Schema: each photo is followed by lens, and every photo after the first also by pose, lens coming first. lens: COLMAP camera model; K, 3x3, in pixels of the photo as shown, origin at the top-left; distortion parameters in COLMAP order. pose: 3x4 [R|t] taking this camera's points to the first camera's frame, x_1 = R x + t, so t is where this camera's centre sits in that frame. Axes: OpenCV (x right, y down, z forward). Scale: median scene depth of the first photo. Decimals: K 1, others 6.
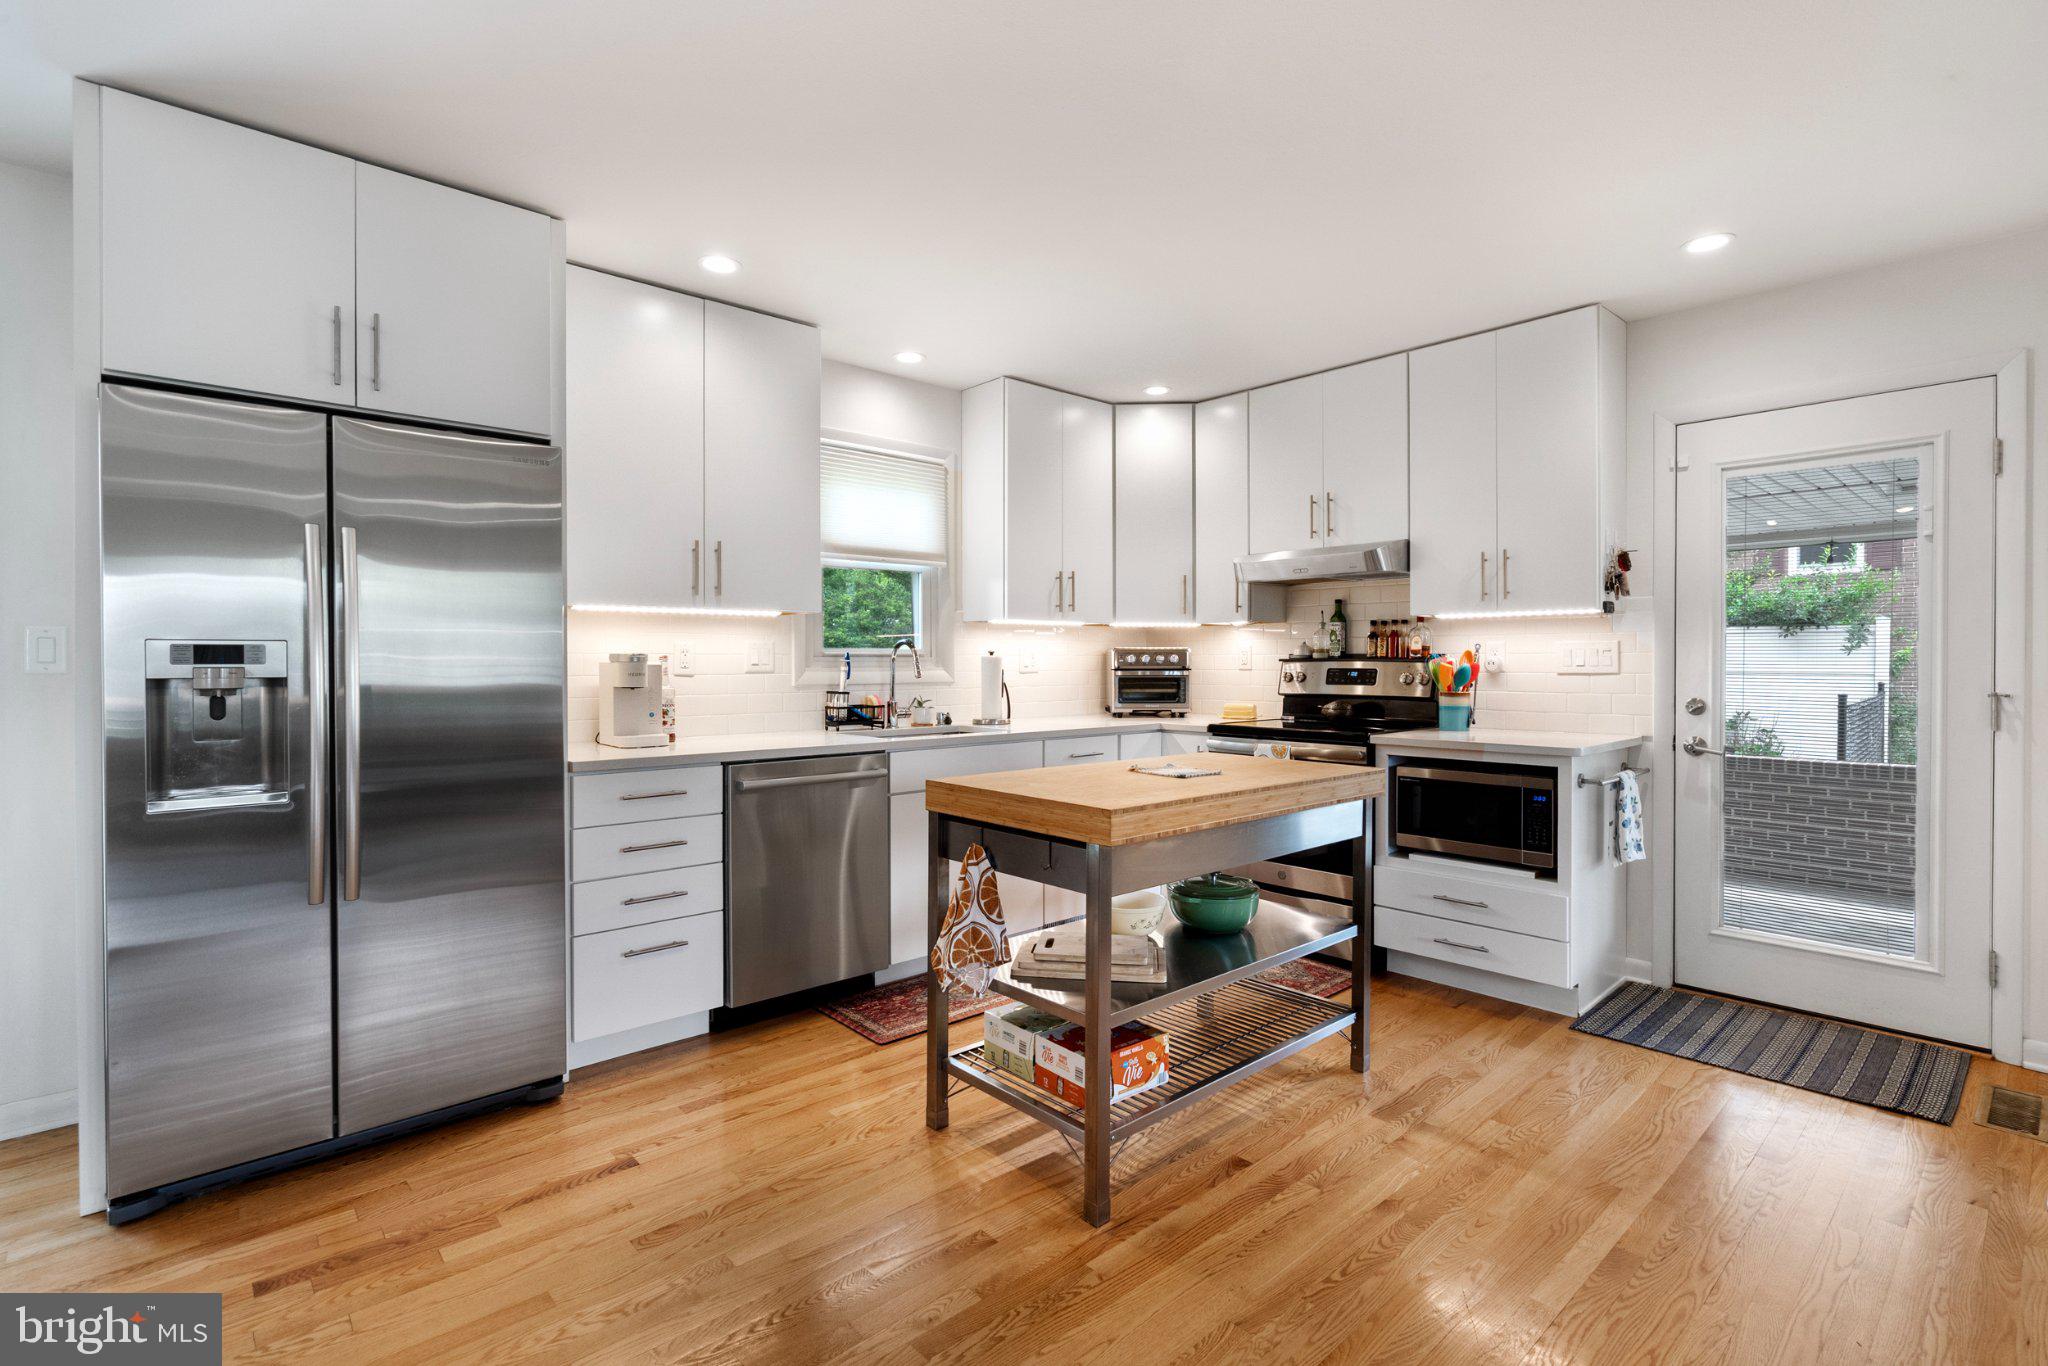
lens RADIAL K [[946.1, 0, 1032.4], [0, 946.1, 672.6], [0, 0, 1]] dist [-0.002796, -0.000206]
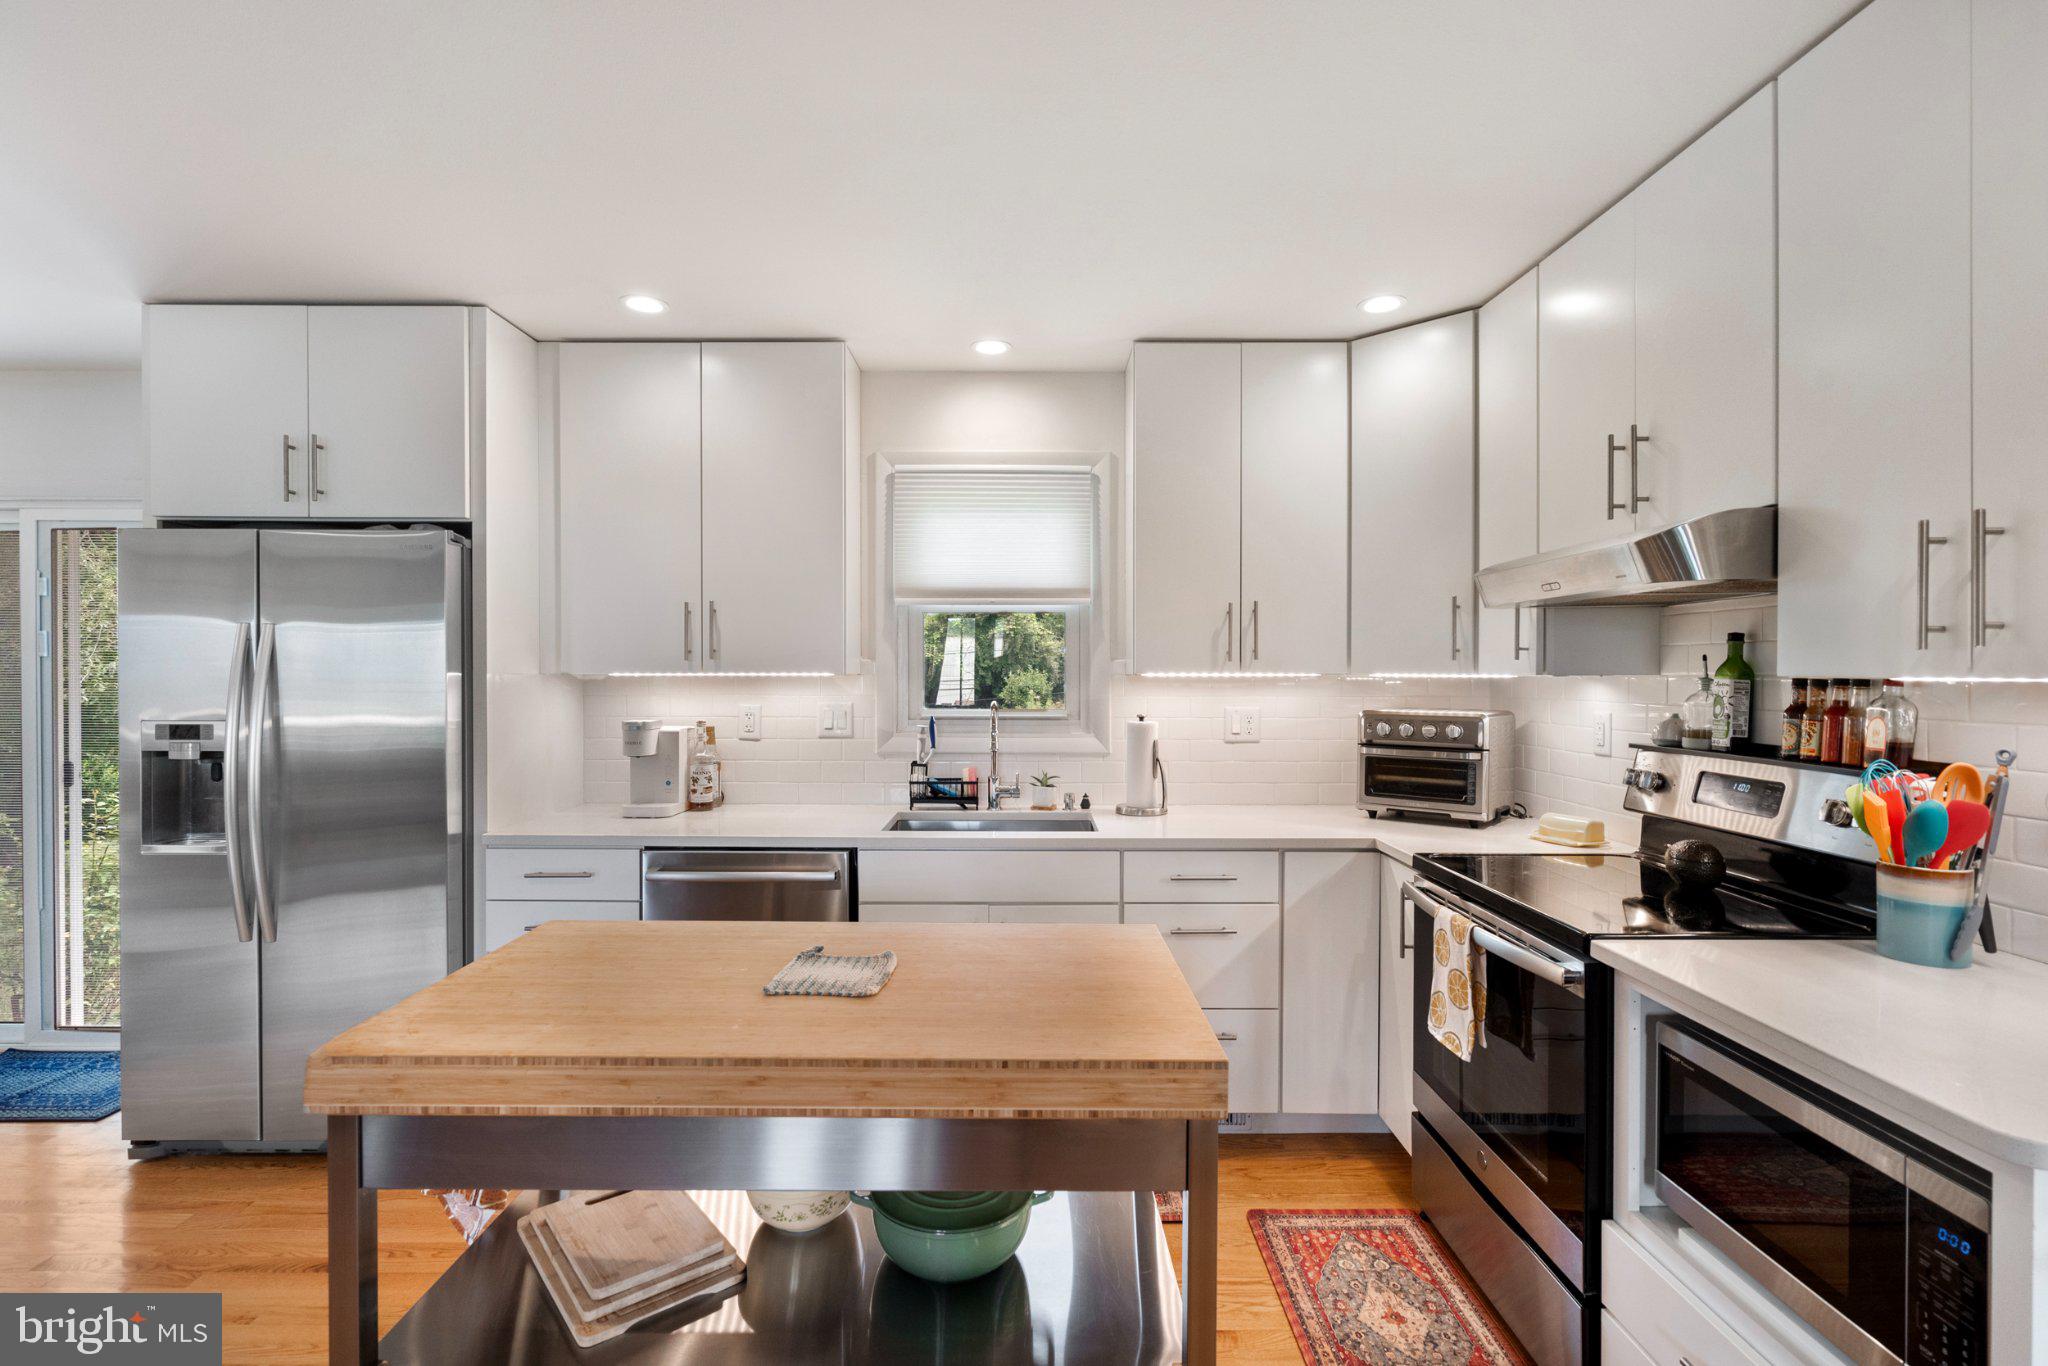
lens RADIAL K [[946.1, 0, 1032.4], [0, 946.1, 672.6], [0, 0, 1]] dist [-0.002796, -0.000206]
pose [[0.740267, 0.004524, -0.672297, 0.427377], [-0.012003, 0.999907, -0.006488, -0.054087], [0.672206, 0.012872, 0.740253, 0.429802]]
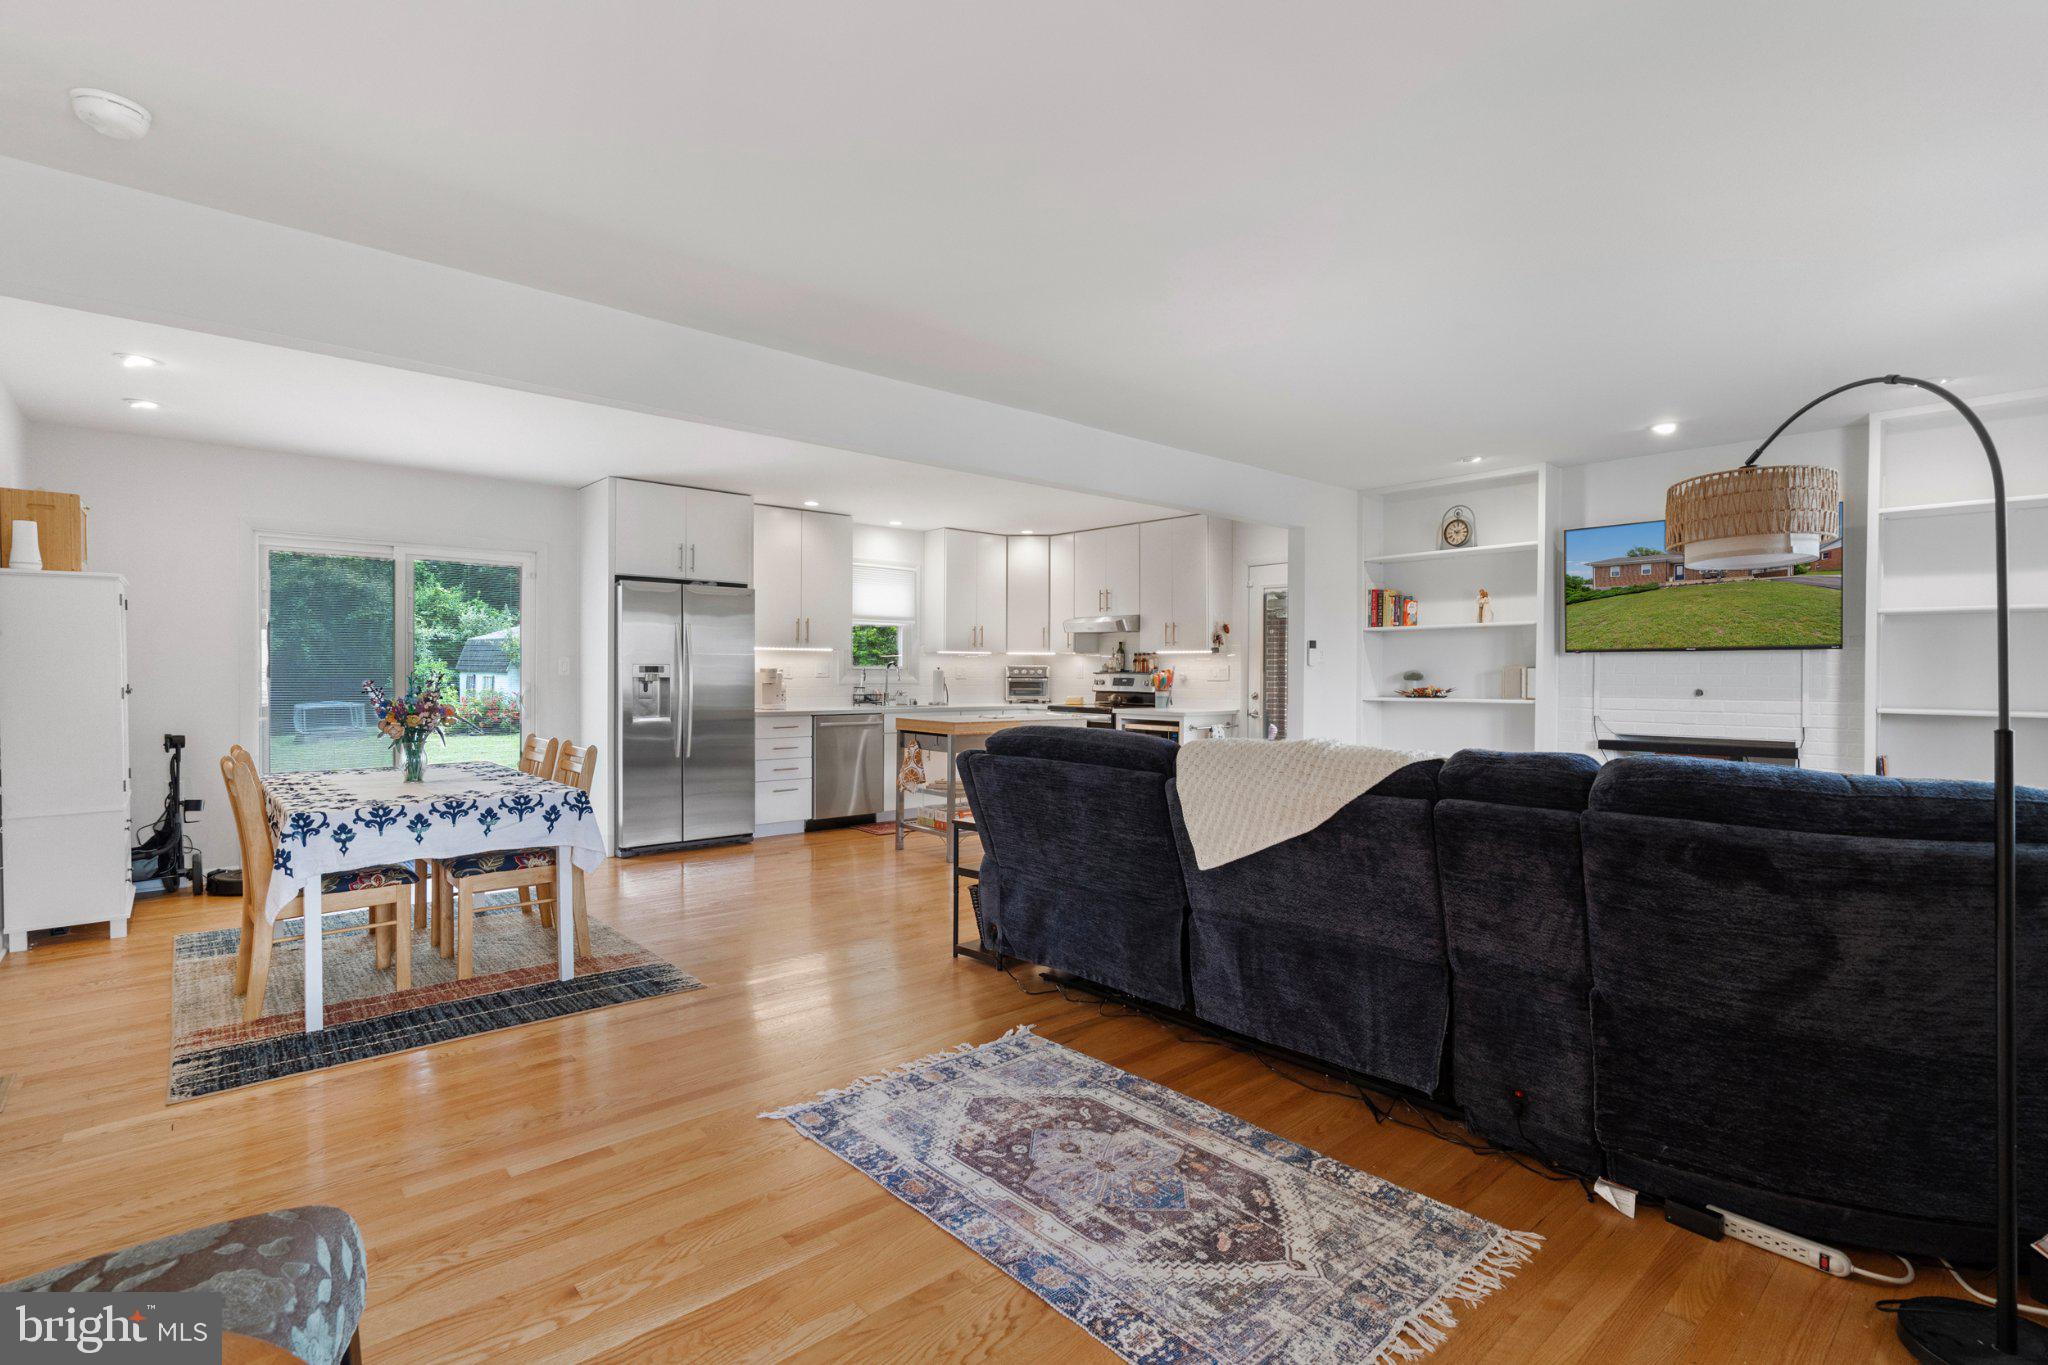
lens RADIAL K [[936.4, 0, 1056.6], [0, 936.4, 684.9], [0, 0, 1]] dist [-0.001615, 0.000037]
pose [[0.999774, 0.007057, 0.020047, 0.174381], [-0.007120, 0.999970, 0.003106, 0.006177], [-0.020024, -0.003248, 0.999794, -1.002795]]
